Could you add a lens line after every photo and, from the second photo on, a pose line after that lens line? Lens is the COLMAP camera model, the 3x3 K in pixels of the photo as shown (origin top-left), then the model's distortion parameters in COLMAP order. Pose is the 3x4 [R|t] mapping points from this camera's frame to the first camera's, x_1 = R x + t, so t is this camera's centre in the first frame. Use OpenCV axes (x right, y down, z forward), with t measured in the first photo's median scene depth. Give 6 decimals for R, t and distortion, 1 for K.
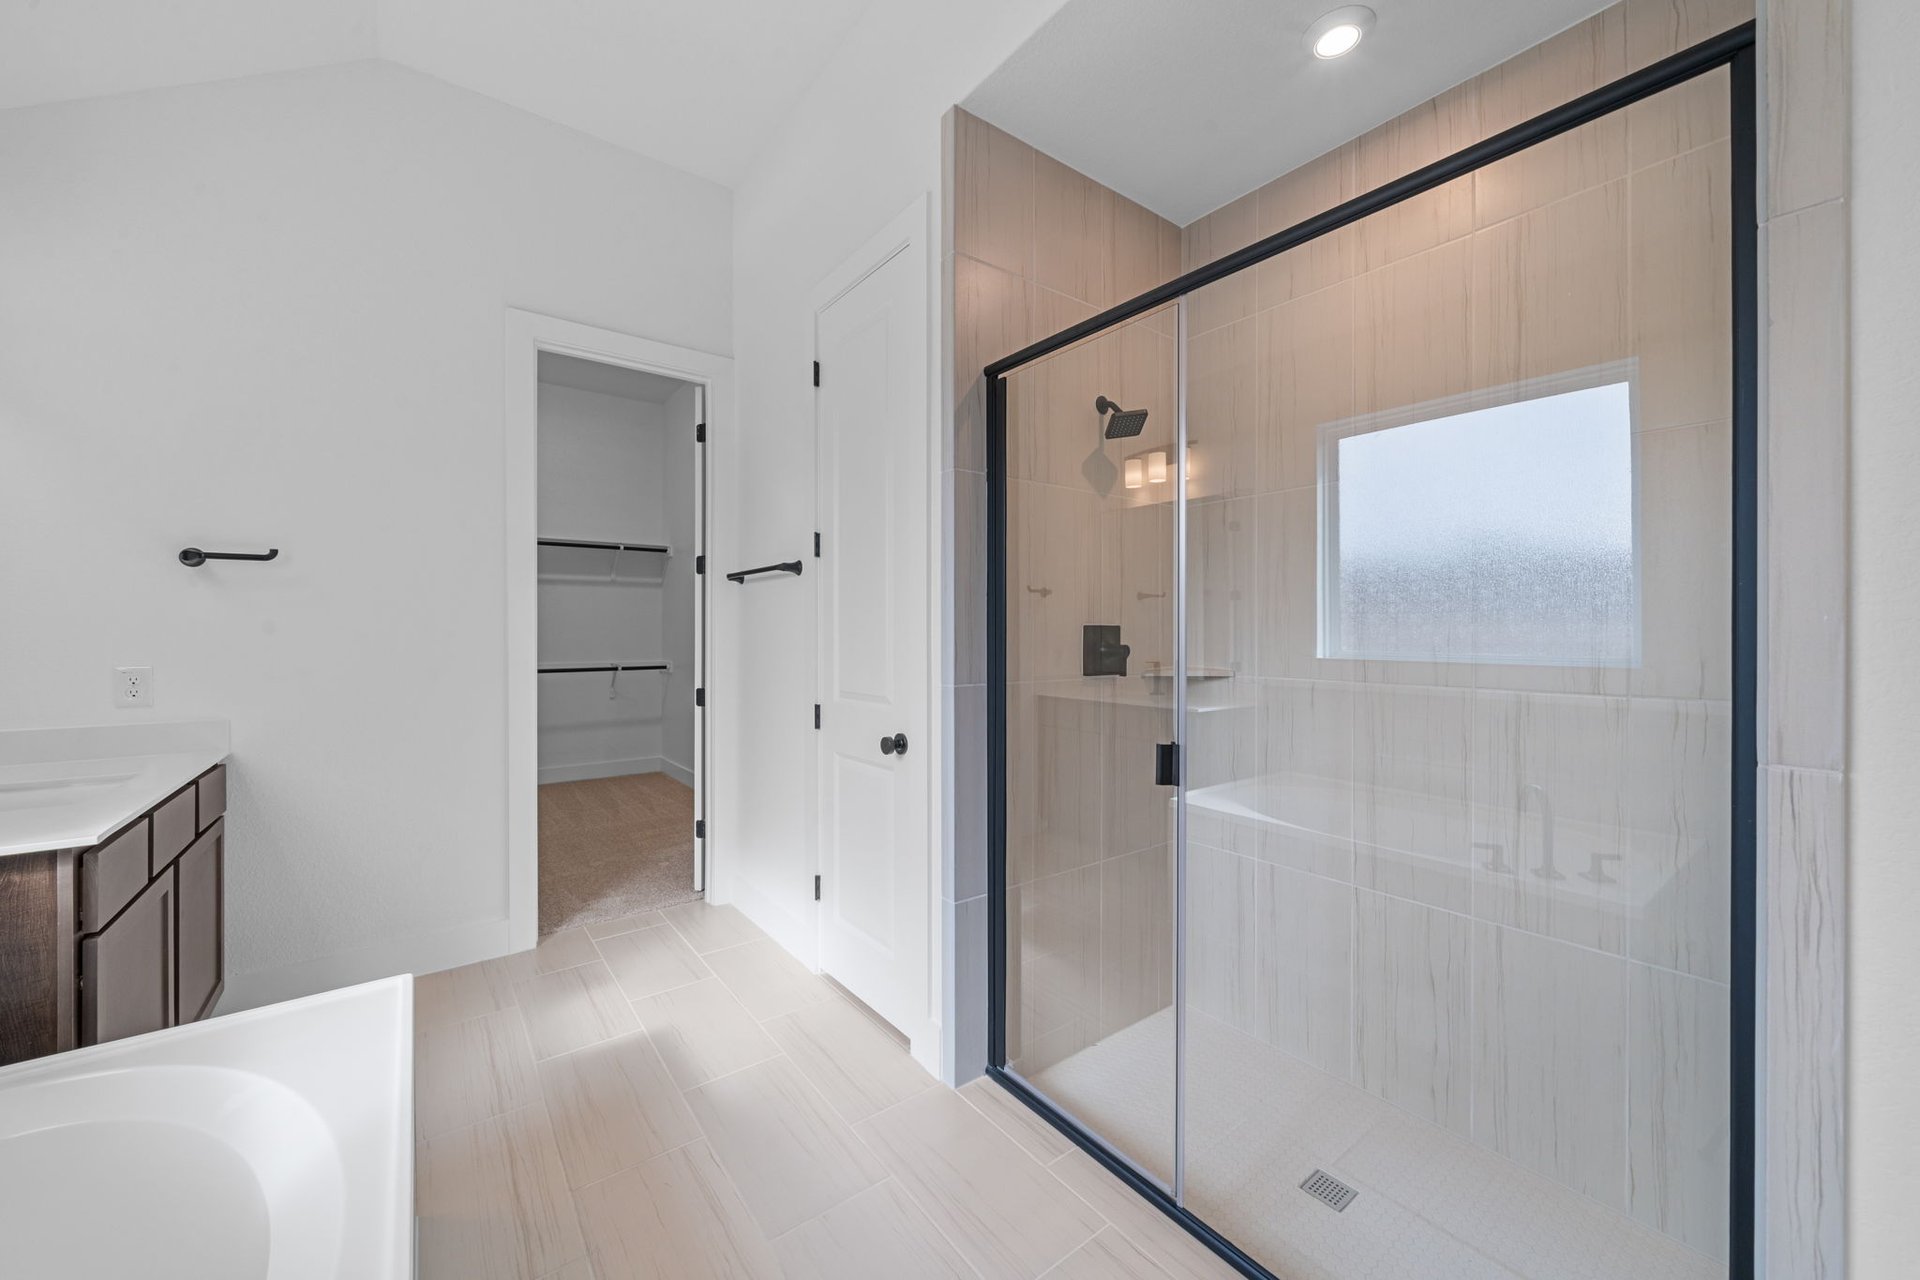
lens RADIAL K [[713.3, 0, 958.4], [0, 713.3, 629.7], [0, 0, 1]] dist [-0.001805, -0.000113]
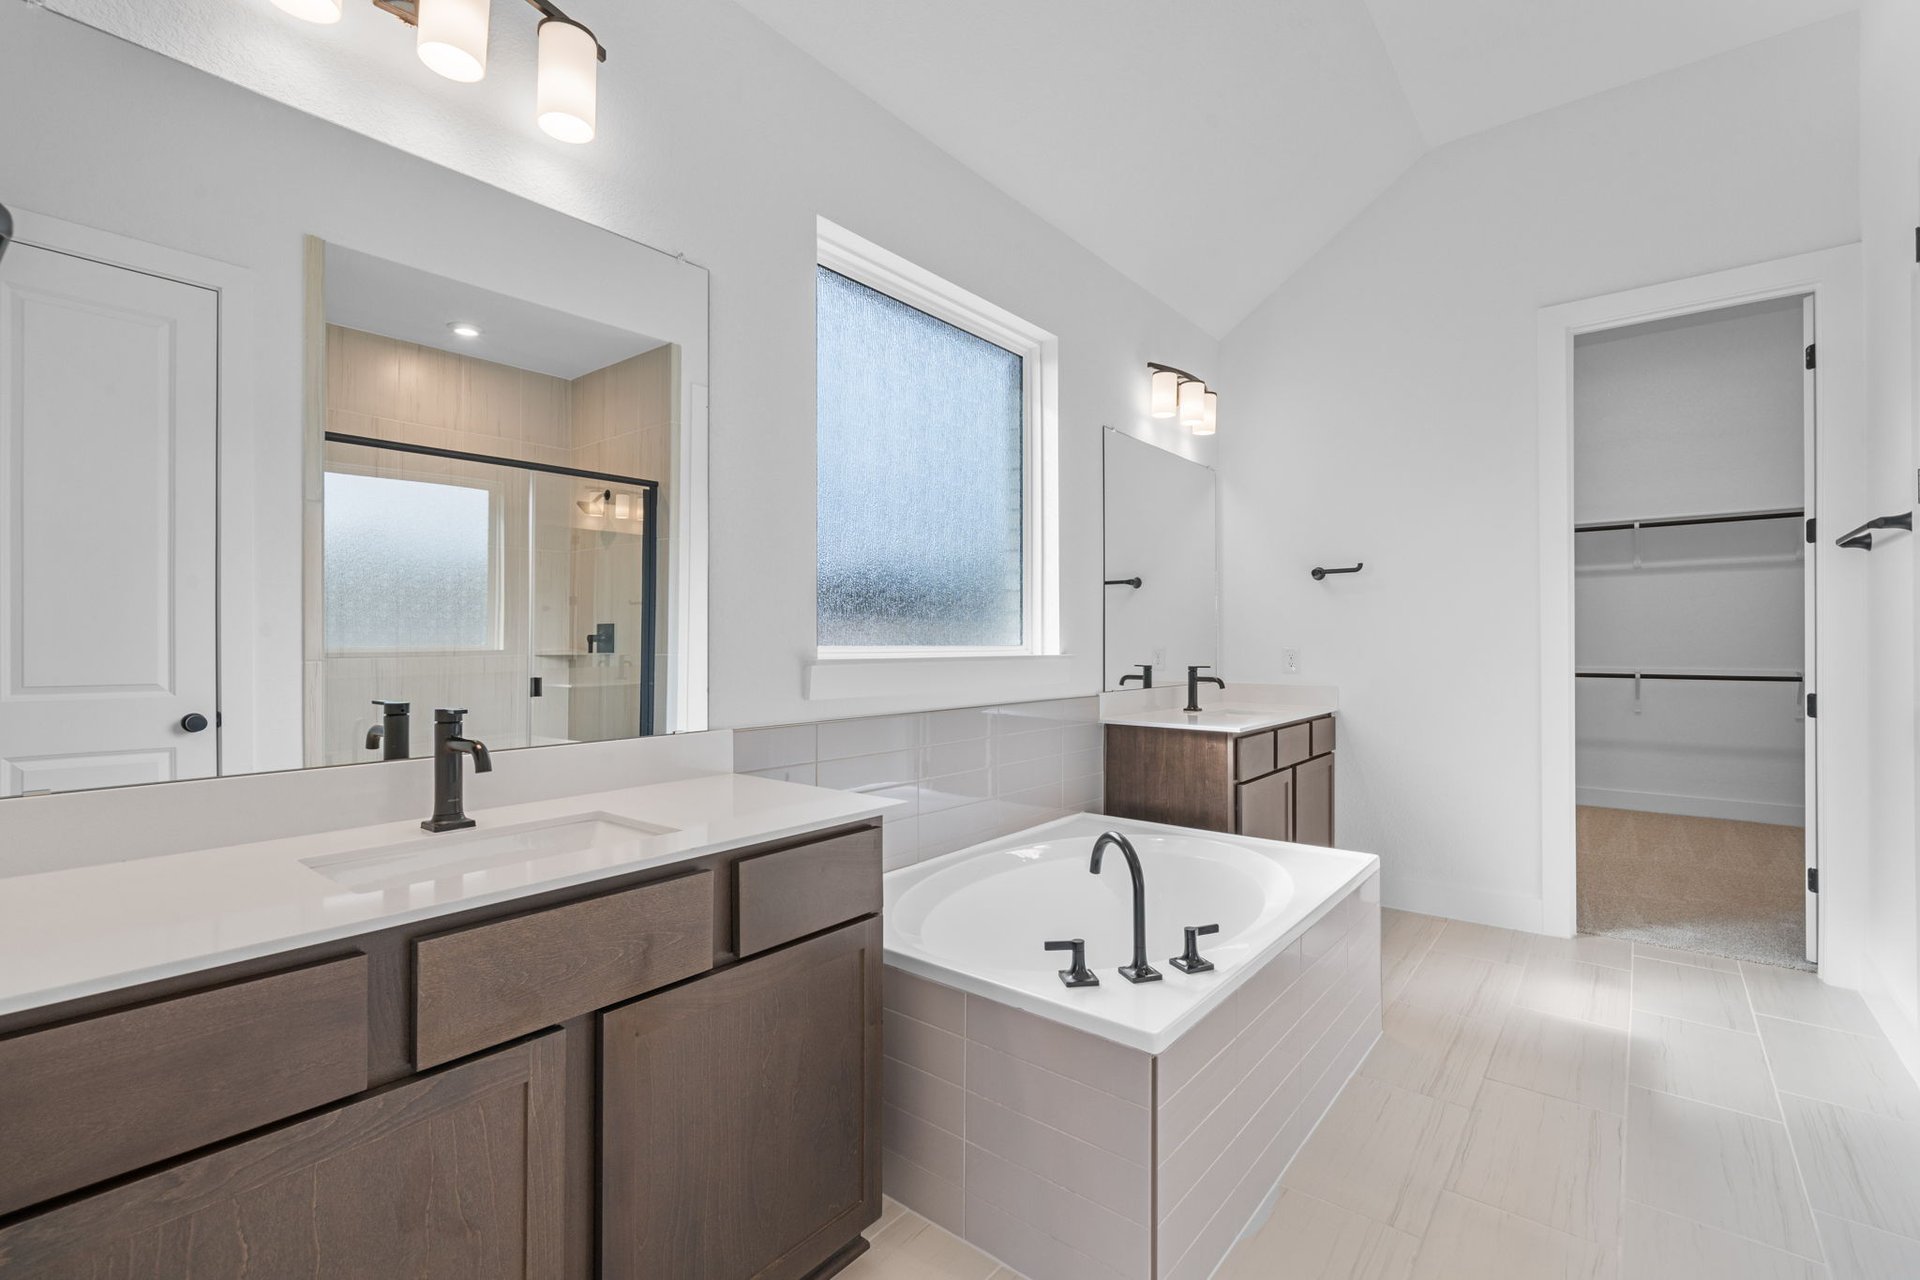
lens RADIAL K [[835.9, 0, 959.7], [0, 835.9, 637.9], [0, 0, 1]] dist [0.024860, 0.000126]
pose [[0.239468, -0.001978, -0.970902, 0.351923], [-0.000108, 0.999998, -0.002064, 0.028912], [0.970904, 0.000599, 0.239467, -0.110552]]
